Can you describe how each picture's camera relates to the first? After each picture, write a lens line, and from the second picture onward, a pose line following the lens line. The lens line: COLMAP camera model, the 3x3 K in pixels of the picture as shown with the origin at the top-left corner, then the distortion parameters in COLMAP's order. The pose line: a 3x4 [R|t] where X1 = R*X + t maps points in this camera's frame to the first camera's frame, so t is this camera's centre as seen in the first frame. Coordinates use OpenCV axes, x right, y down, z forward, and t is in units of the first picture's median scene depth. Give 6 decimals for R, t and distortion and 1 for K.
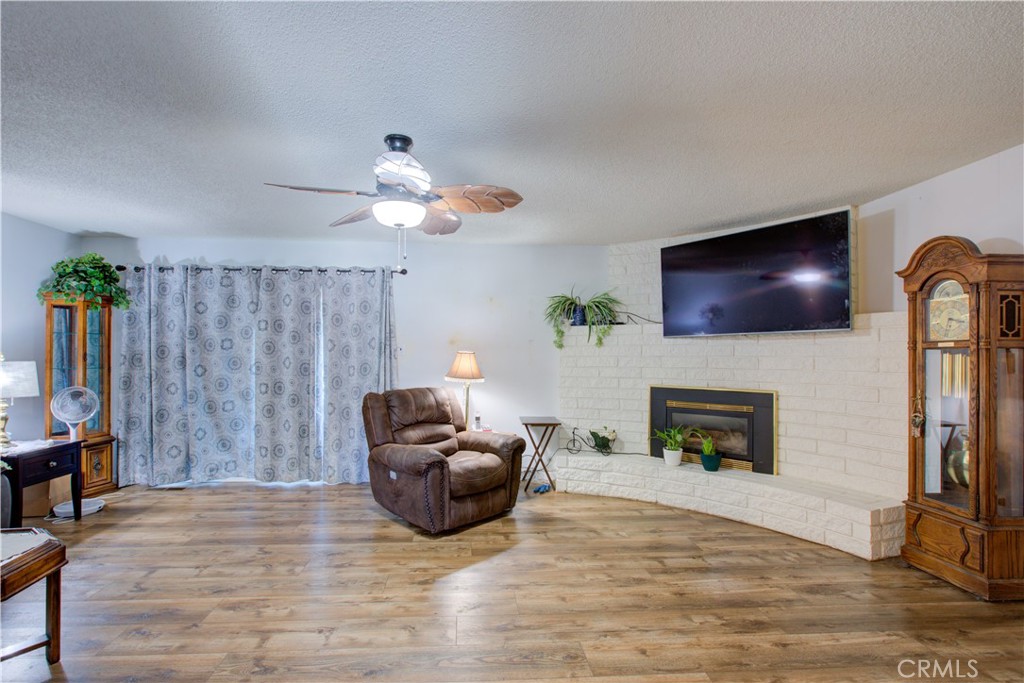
lens RADIAL K [[468.6, 0, 504.6], [0, 468.6, 349.0], [0, 0, 1]] dist [-0.014280, 0.002131]
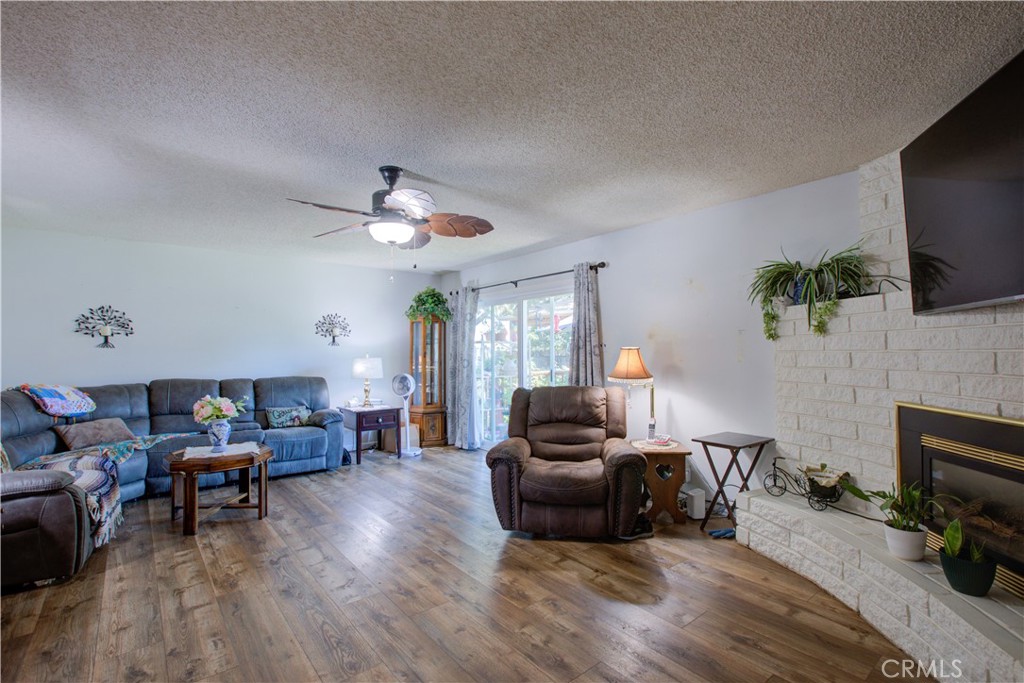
lens RADIAL K [[468.6, 0, 501.7], [0, 468.6, 341.3], [0, 0, 1]] dist [-0.014280, 0.002131]
pose [[0.578513, -0.025771, -0.815266, 0.490271], [0.021330, 0.999637, -0.016464, 0.004034], [0.815394, -0.007865, 0.578853, 0.303454]]
